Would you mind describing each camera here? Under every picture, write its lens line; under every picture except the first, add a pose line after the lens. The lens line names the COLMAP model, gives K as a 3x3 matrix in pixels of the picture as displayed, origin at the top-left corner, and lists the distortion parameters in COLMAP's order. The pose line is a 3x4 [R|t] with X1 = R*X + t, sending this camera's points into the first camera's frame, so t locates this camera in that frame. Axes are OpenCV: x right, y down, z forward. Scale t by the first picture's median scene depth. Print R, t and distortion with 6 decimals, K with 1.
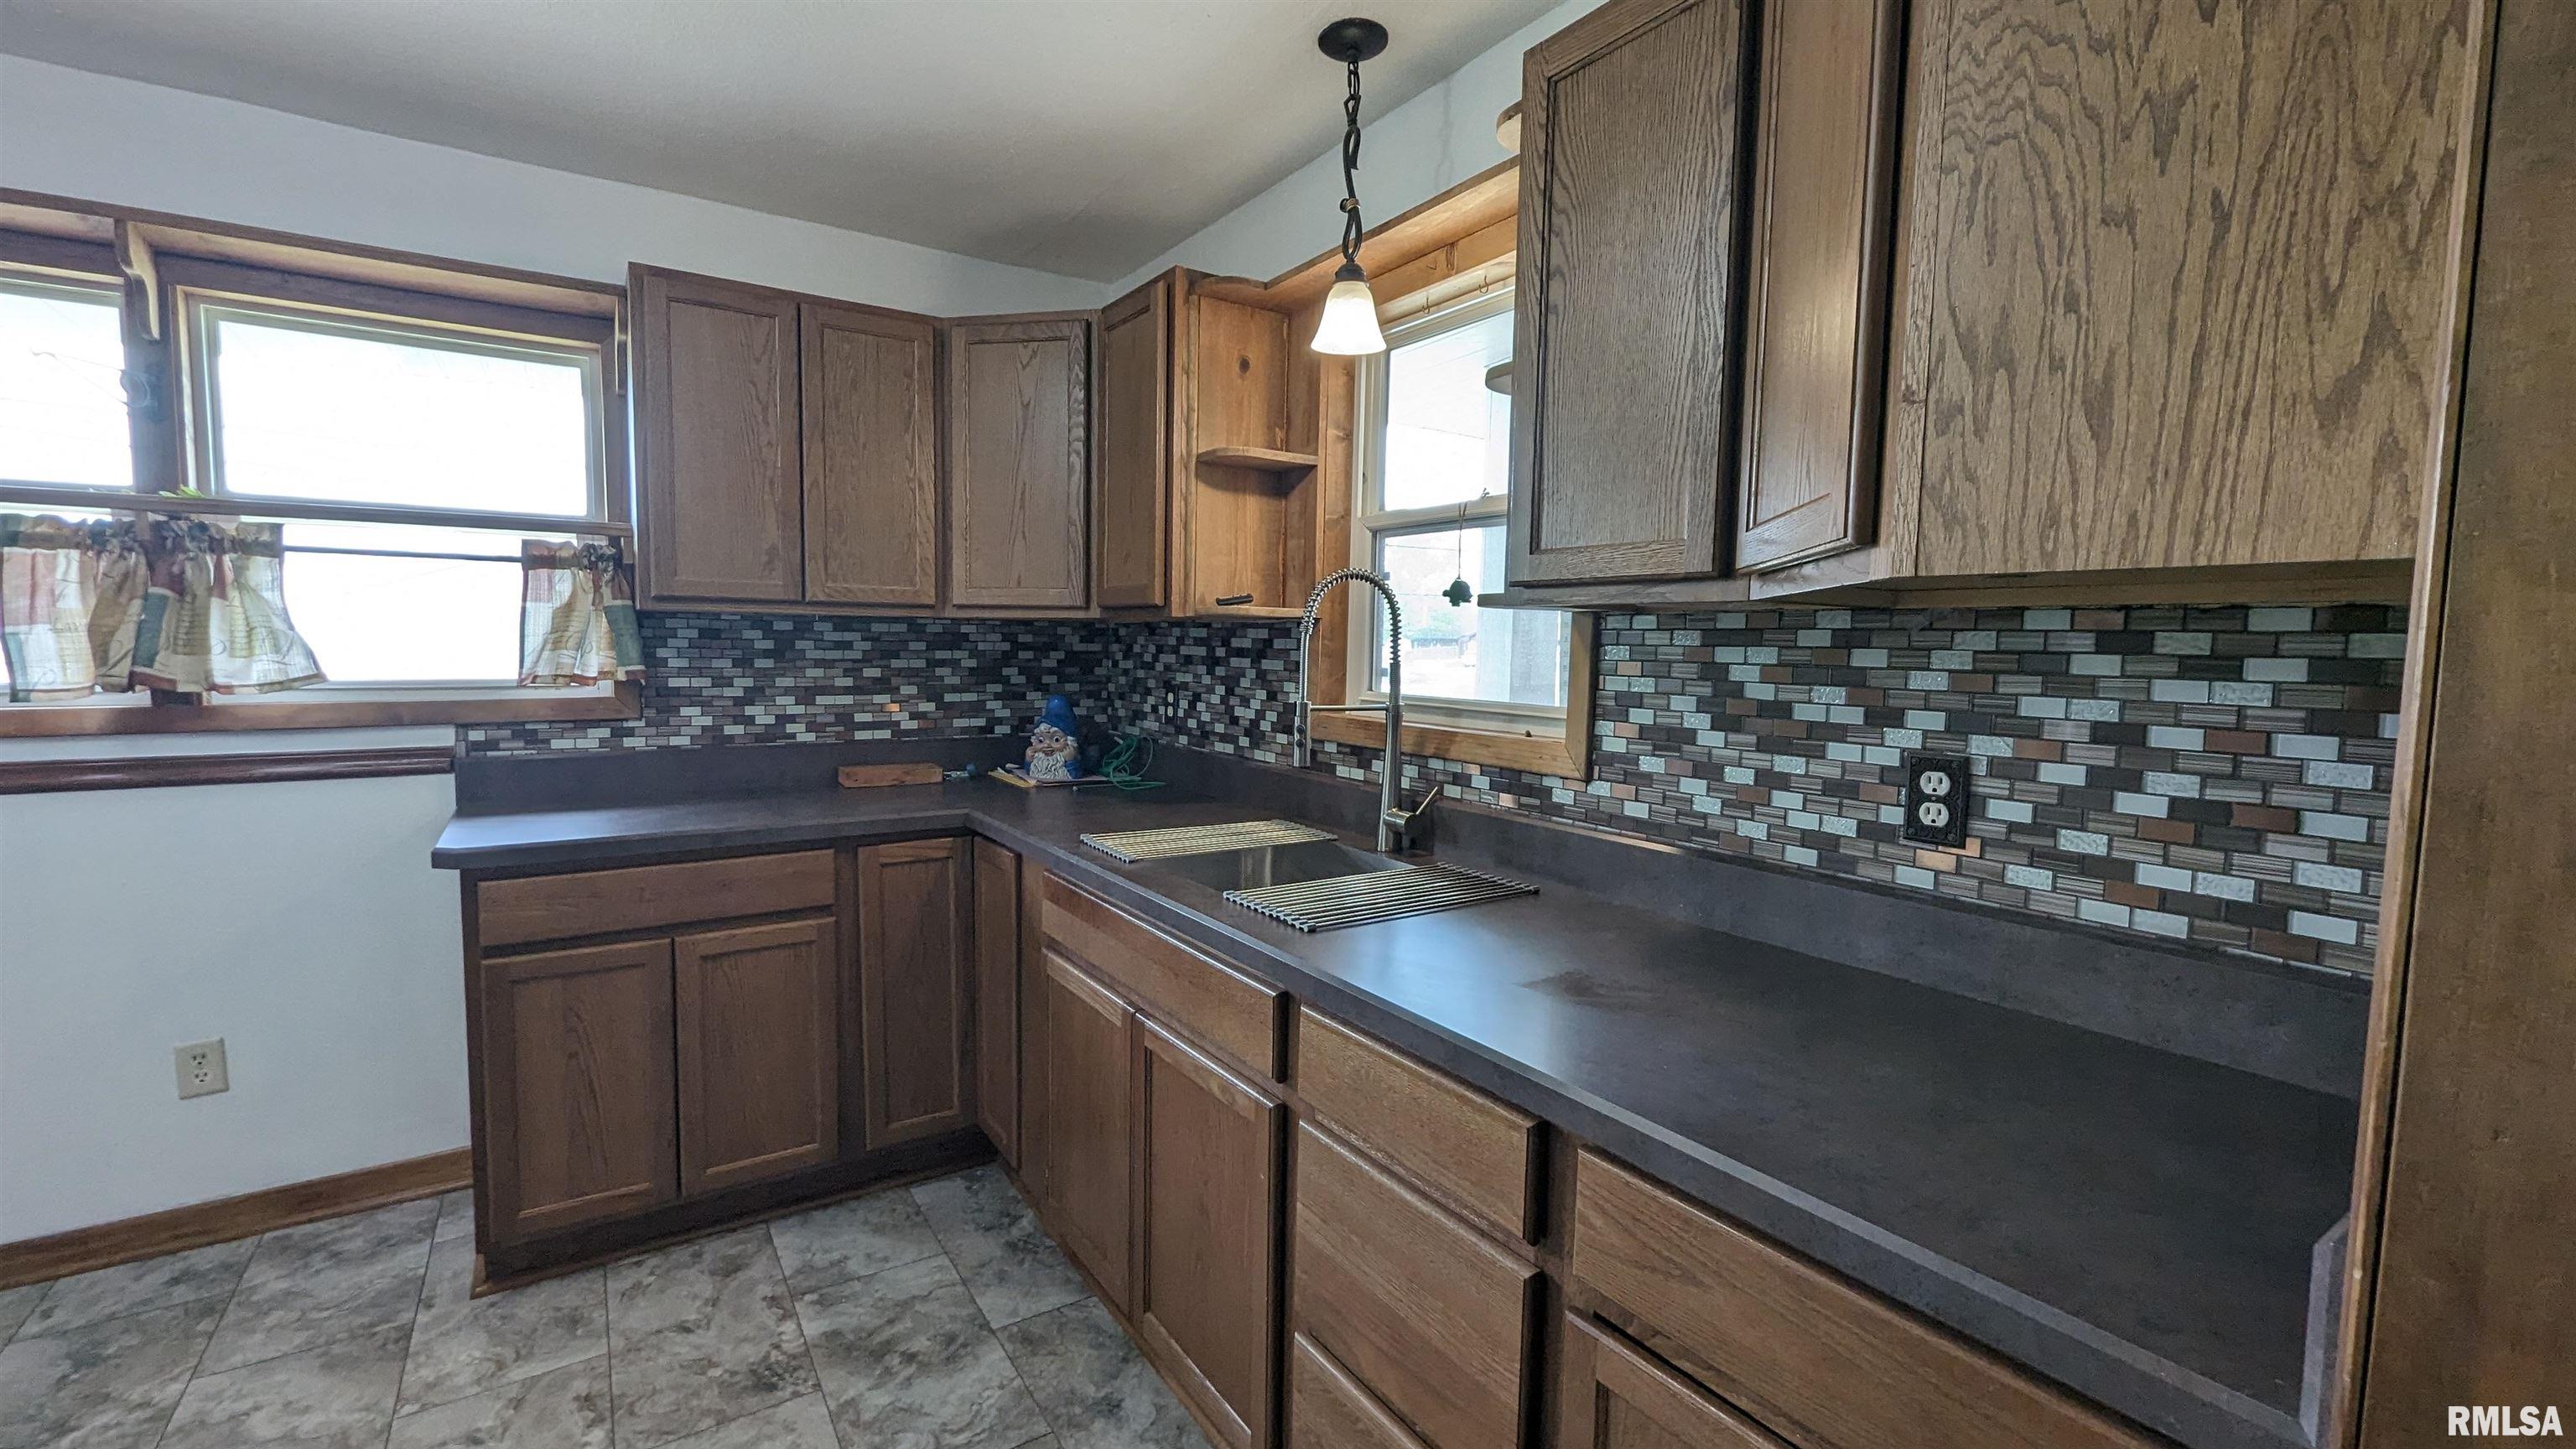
lens RADIAL K [[1064.0, 0, 1275.6], [0, 1064.0, 716.1], [0, 0, 1]] dist [0.003342, -0.000161]
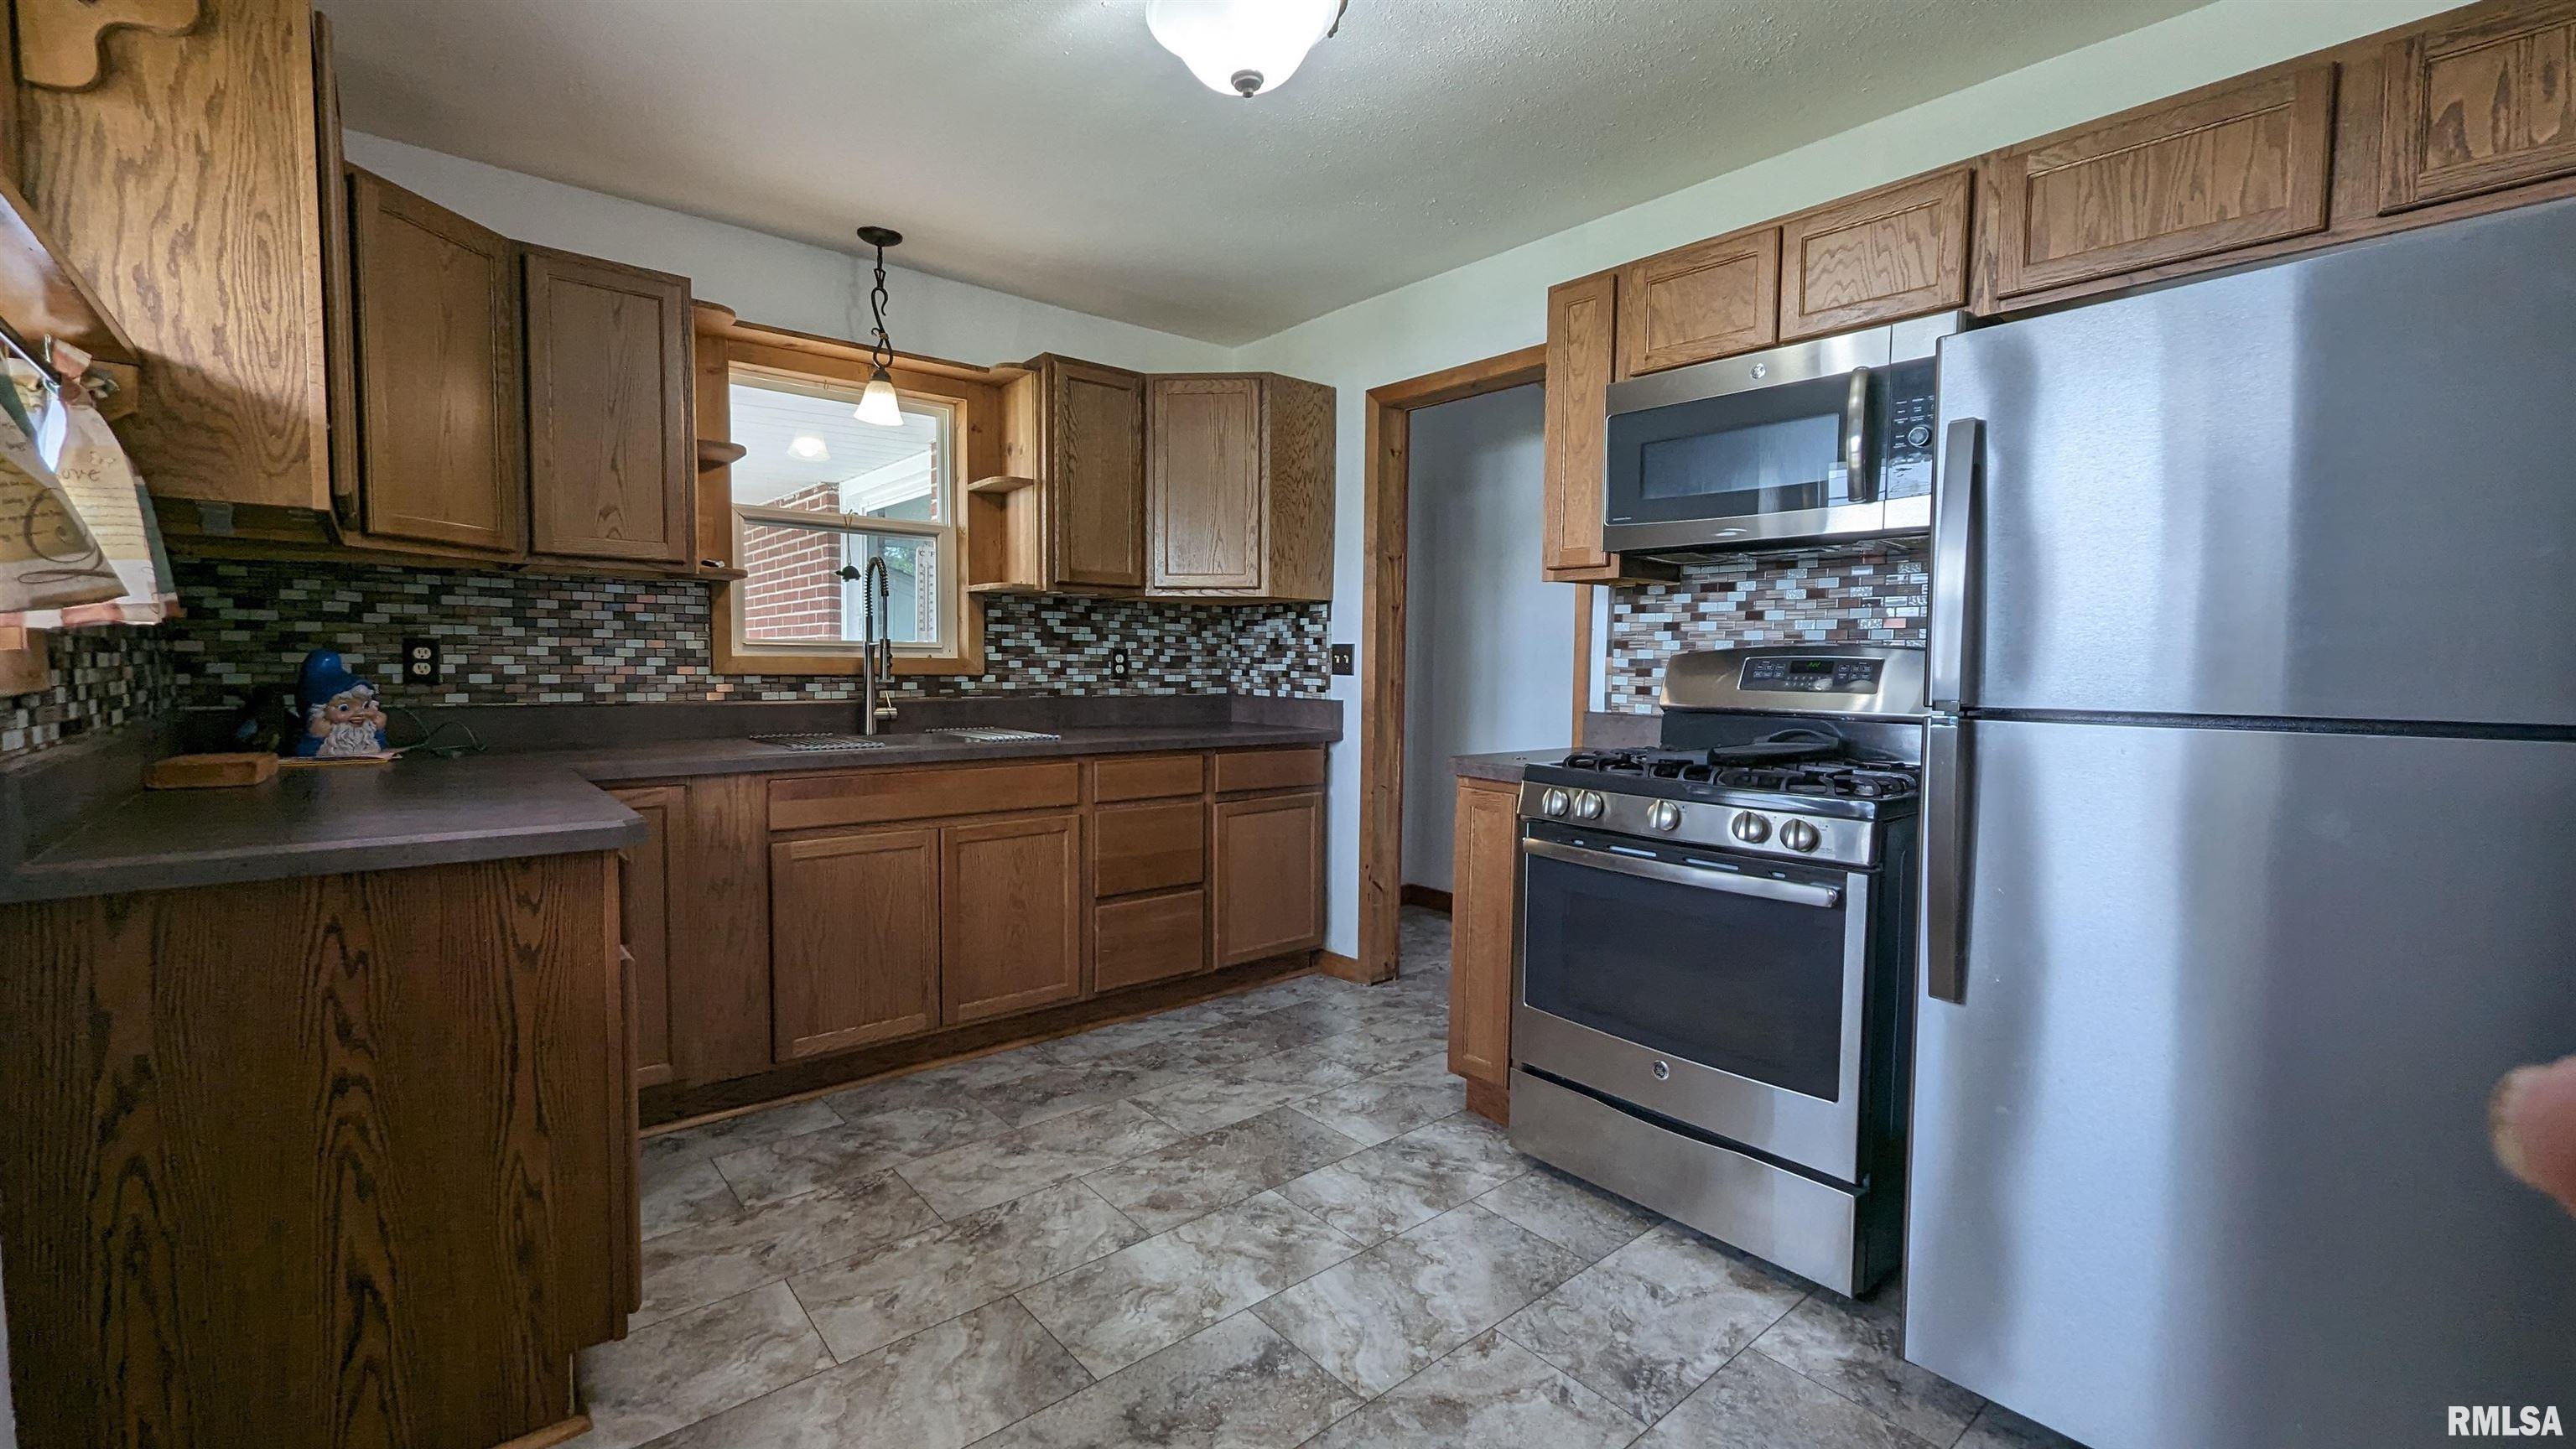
lens RADIAL K [[1064.0, 0, 1275.6], [0, 1064.0, 716.1], [0, 0, 1]] dist [0.003342, -0.000161]
pose [[-0.110351, -0.069060, 0.991490, -1.354756], [0.060106, 0.995293, 0.076015, 0.012659], [-0.992074, 0.067983, -0.105680, 0.500722]]
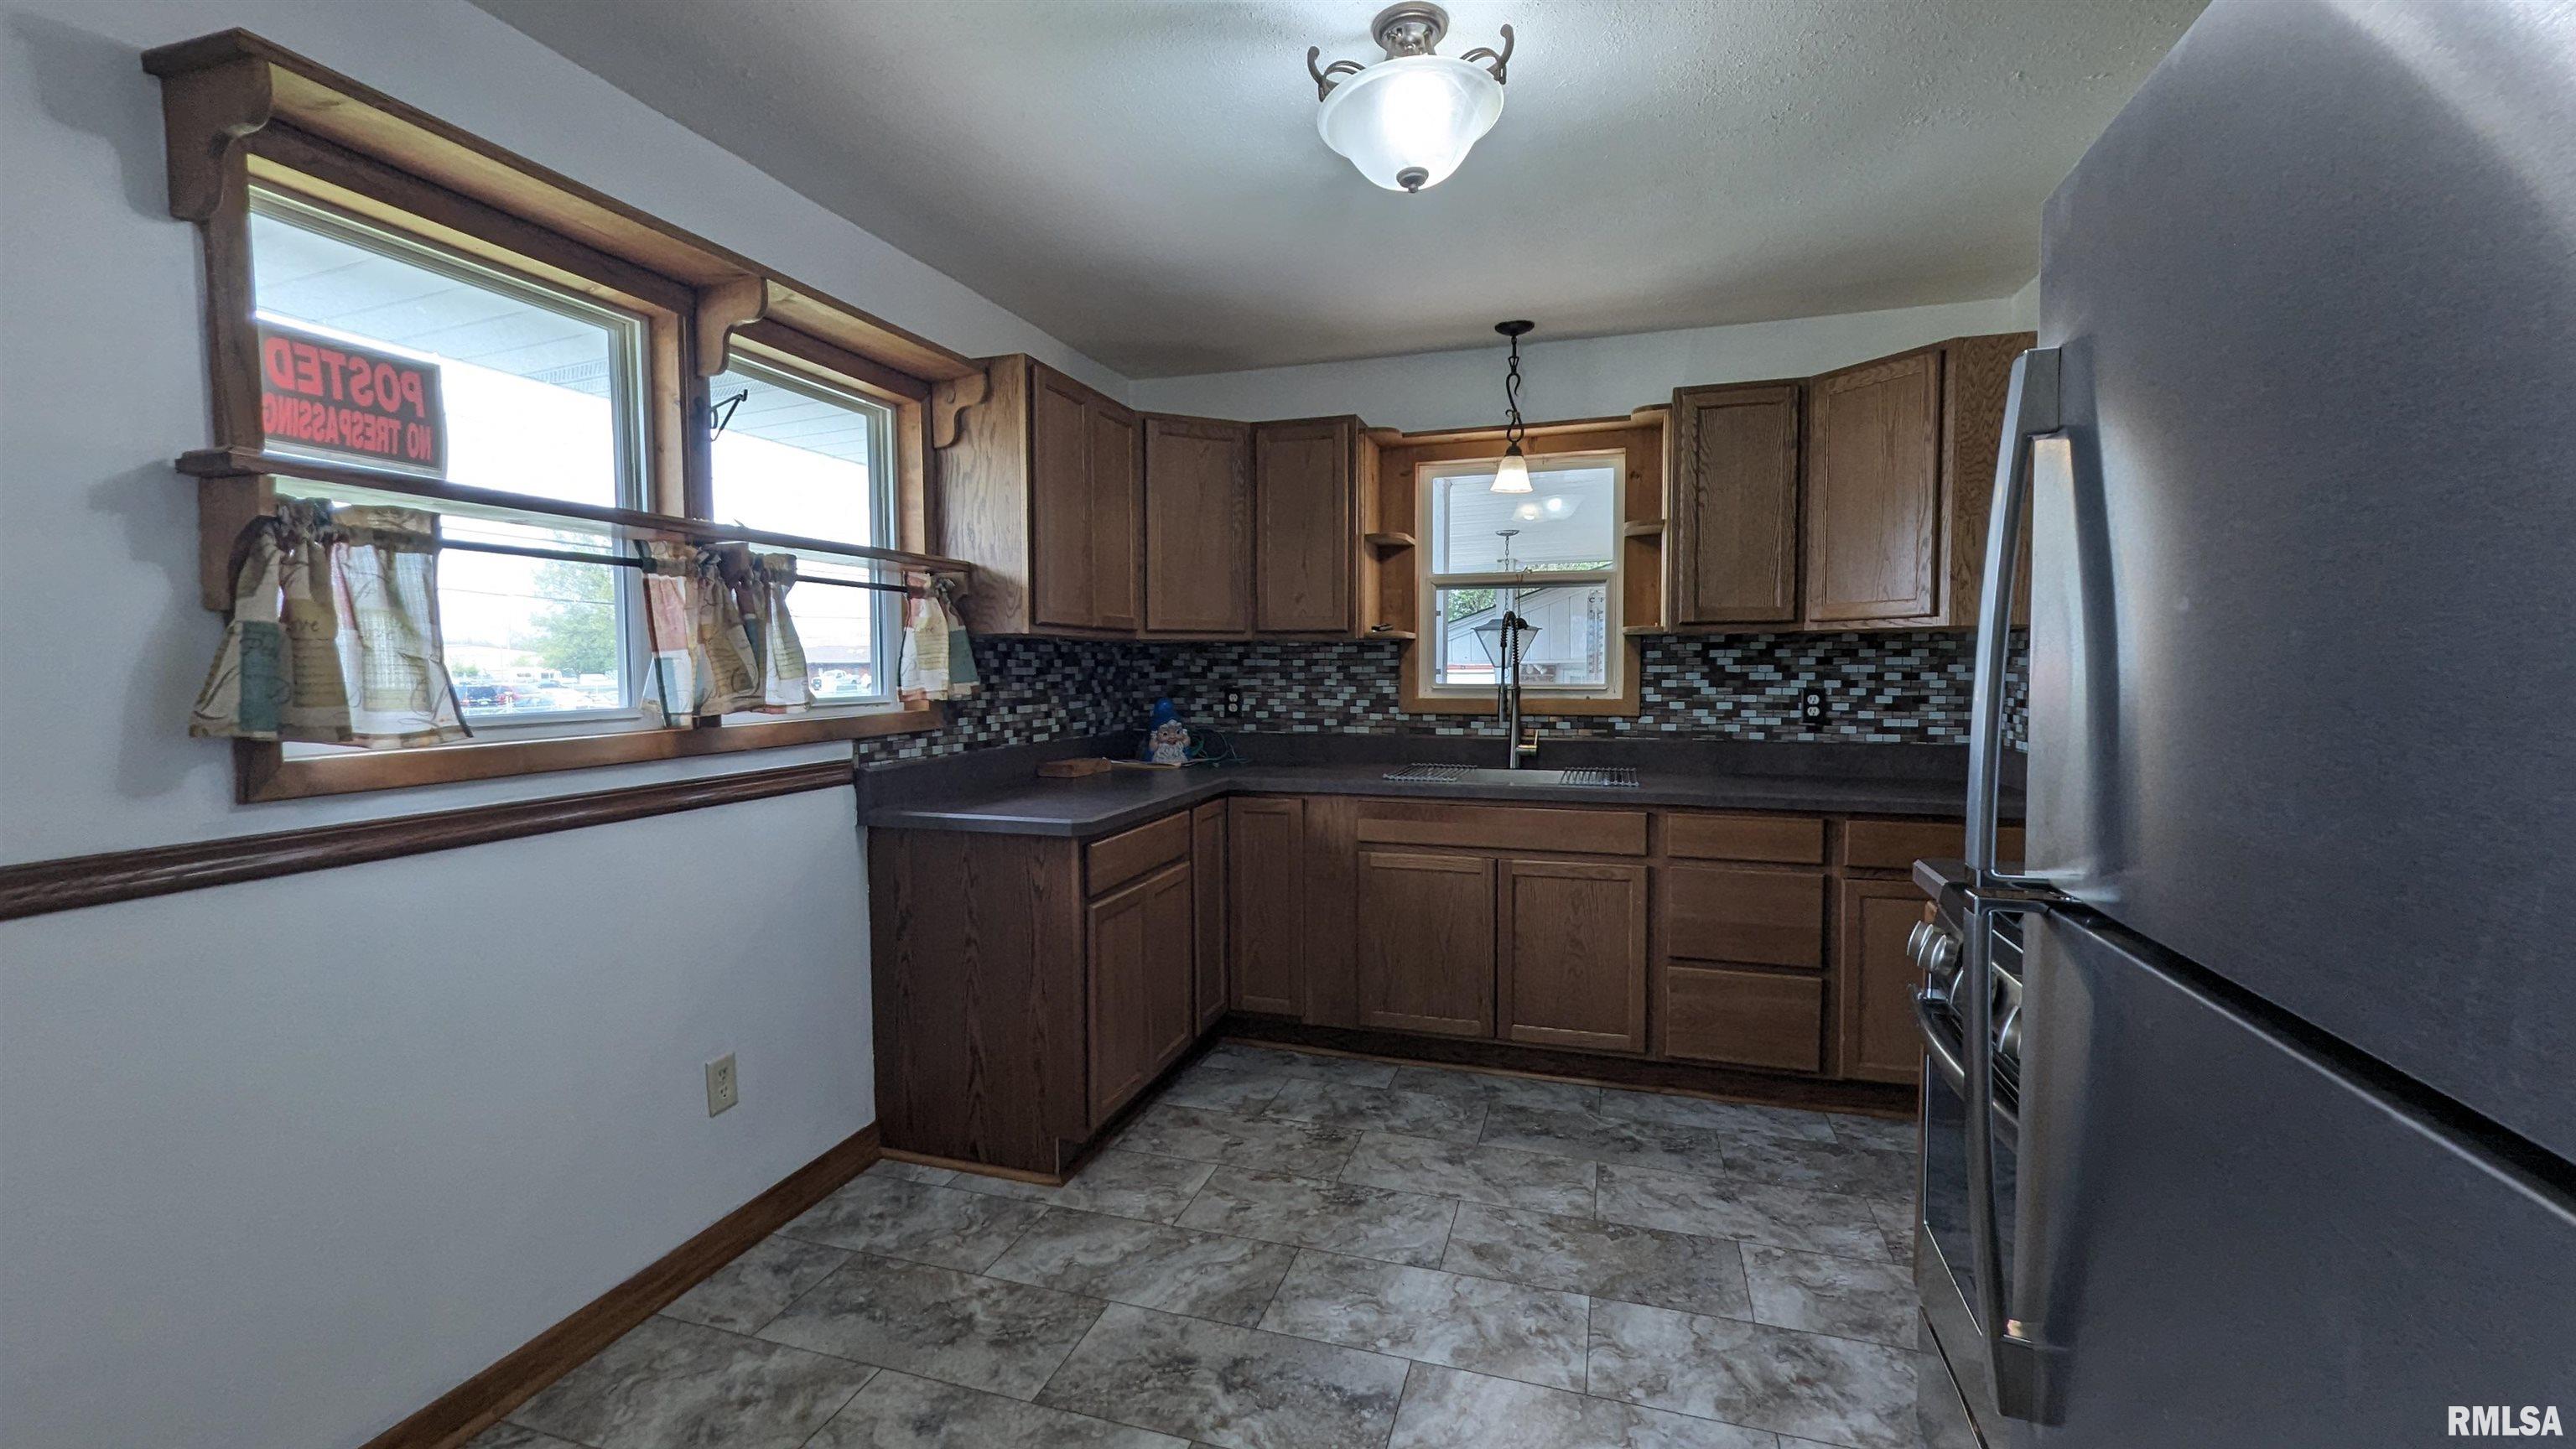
lens RADIAL K [[1064.0, 0, 1275.6], [0, 1064.0, 716.1], [0, 0, 1]] dist [0.003342, -0.000161]
pose [[0.780867, -0.048819, 0.622786, -1.160390], [0.061693, 0.998095, 0.000885, 0.010779], [-0.621643, 0.037730, 0.782392, -0.131626]]
